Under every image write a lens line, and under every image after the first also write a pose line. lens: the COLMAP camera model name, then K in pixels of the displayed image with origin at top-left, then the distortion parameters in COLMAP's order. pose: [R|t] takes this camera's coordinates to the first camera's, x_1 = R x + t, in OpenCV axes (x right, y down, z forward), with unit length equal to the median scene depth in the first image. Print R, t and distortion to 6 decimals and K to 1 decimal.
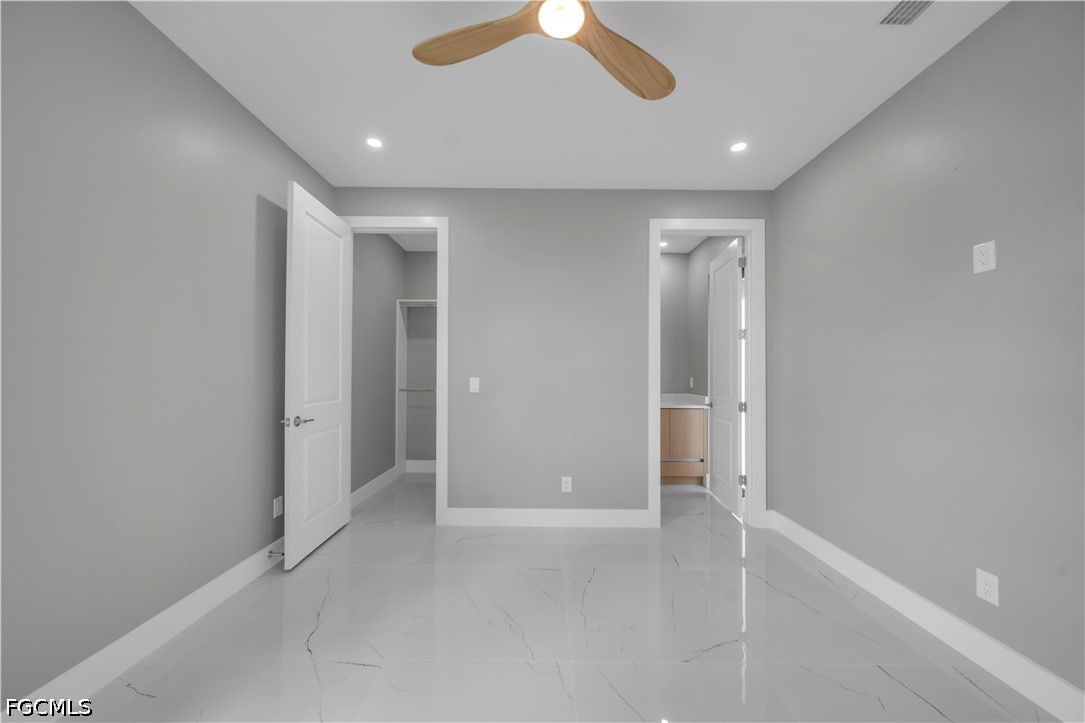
lens RADIAL K [[374.2, 0, 540.4], [0, 374.2, 369.0], [0, 0, 1]] dist [-0.002280, -0.000140]
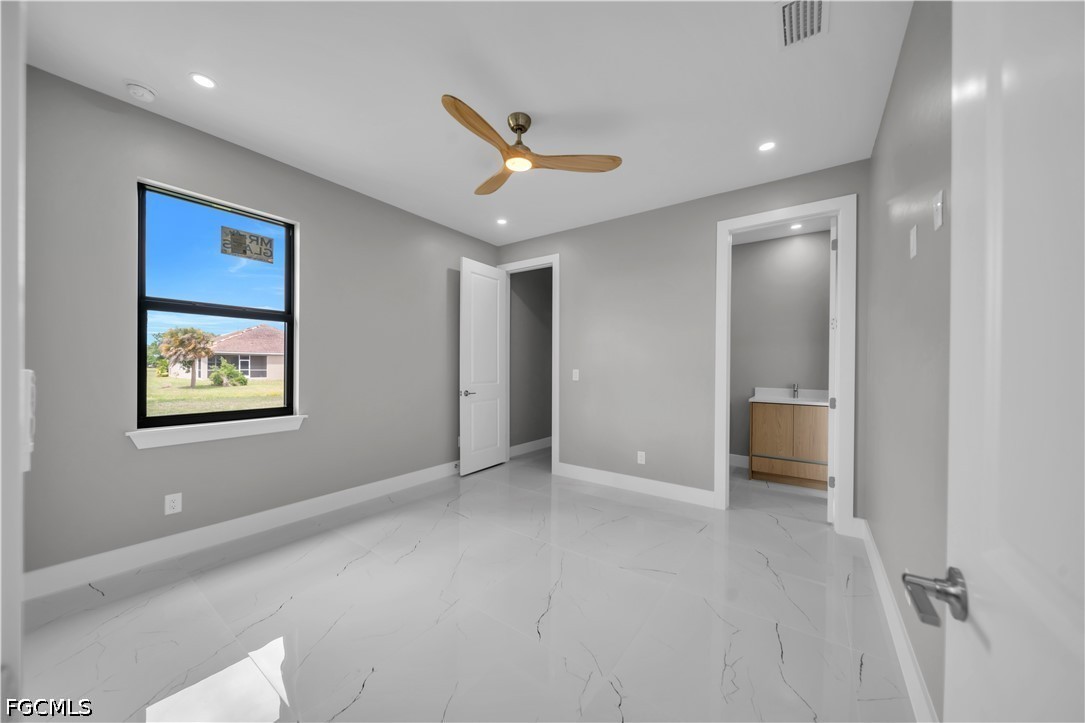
lens RADIAL K [[374.2, 0, 540.4], [0, 374.2, 369.0], [0, 0, 1]] dist [-0.002280, -0.000140]
pose [[0.814209, 0.005554, -0.580545, 0.511080], [0.004040, 0.999876, 0.015232, 0.001364], [0.580558, -0.014747, 0.814085, -0.172364]]
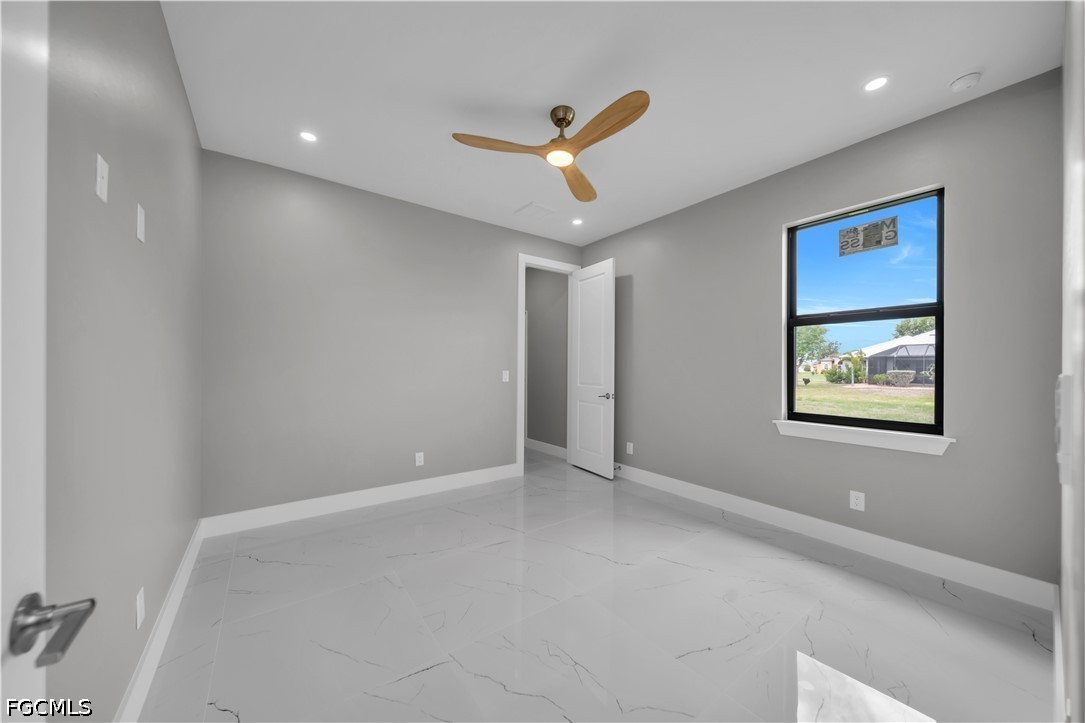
lens RADIAL K [[374.2, 0, 540.4], [0, 374.2, 369.0], [0, 0, 1]] dist [-0.002280, -0.000140]
pose [[-0.797717, -0.007254, -0.602989, 0.488133], [-0.001024, 0.999942, -0.010675, 0.034195], [0.603031, -0.007898, -0.797678, 2.091729]]
